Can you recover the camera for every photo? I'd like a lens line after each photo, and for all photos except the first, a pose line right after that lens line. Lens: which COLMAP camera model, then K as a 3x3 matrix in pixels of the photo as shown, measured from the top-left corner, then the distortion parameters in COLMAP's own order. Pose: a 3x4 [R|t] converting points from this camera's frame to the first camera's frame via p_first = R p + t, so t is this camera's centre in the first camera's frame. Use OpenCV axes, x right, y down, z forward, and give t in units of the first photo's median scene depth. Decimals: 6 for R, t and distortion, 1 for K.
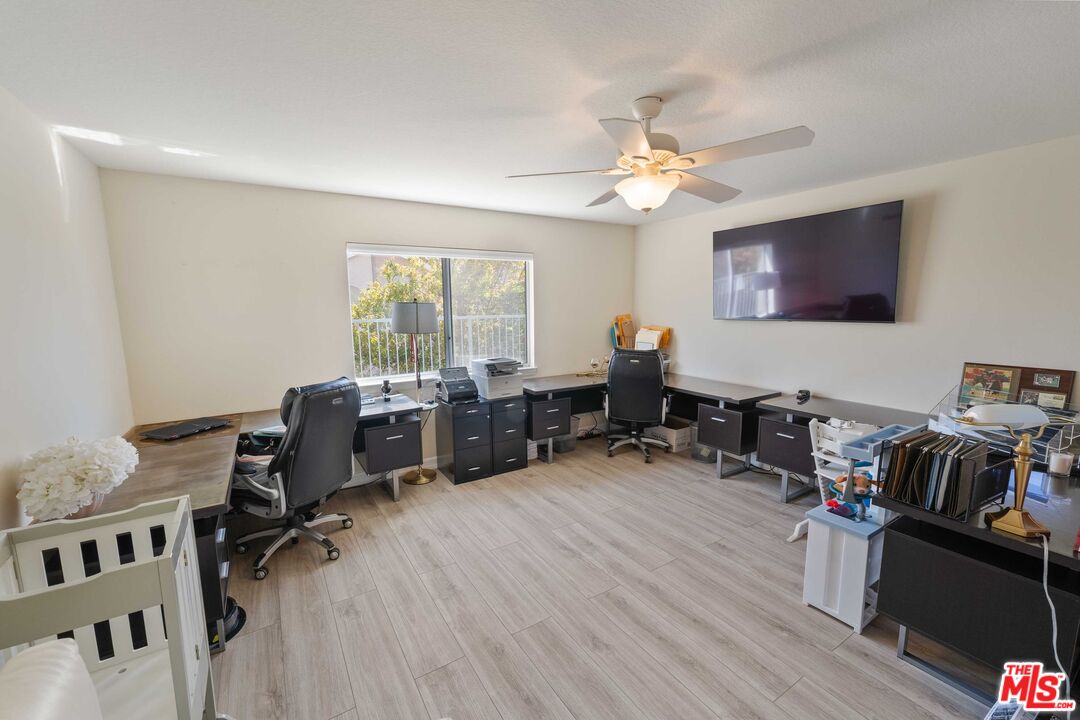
lens RADIAL K [[442.9, 0, 540.0], [0, 442.9, 360.0], [0, 0, 1]] dist [-0.000088, -0.000001]
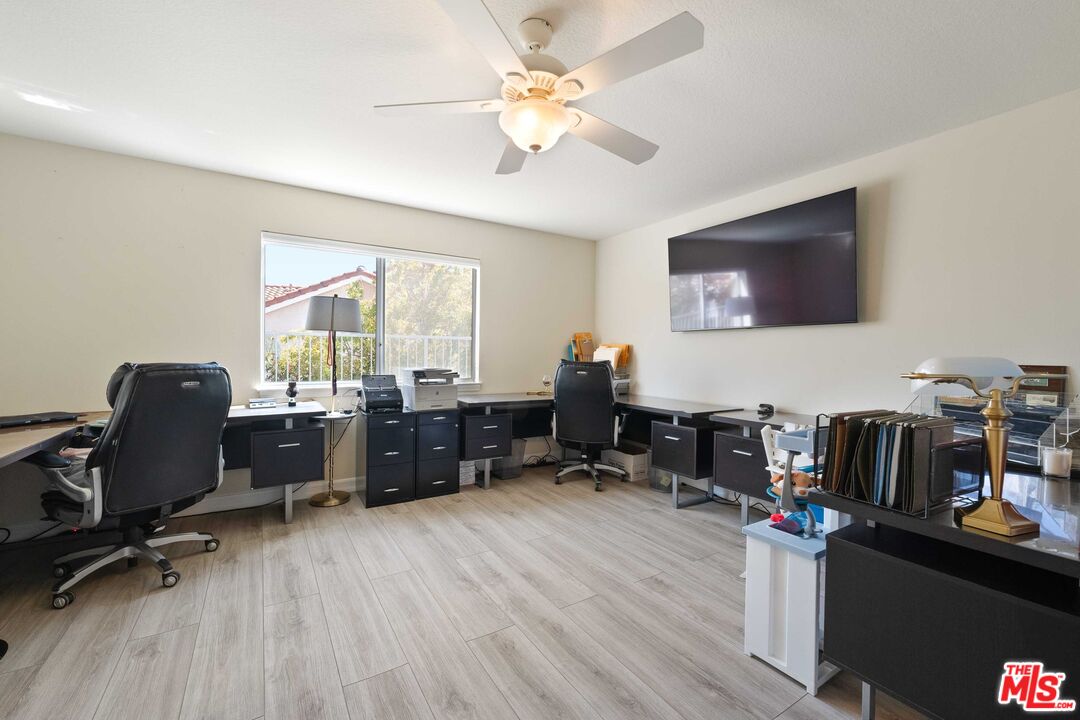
lens RADIAL K [[443.3, 0, 541.3], [0, 443.3, 354.0], [0, 0, 1]] dist [-0.000405, 0.000337]
pose [[0.999741, 0.022709, 0.001658, 0.171205], [-0.022319, 0.991775, -0.126033, 0.106160], [-0.004506, 0.125963, 0.992025, 0.133877]]
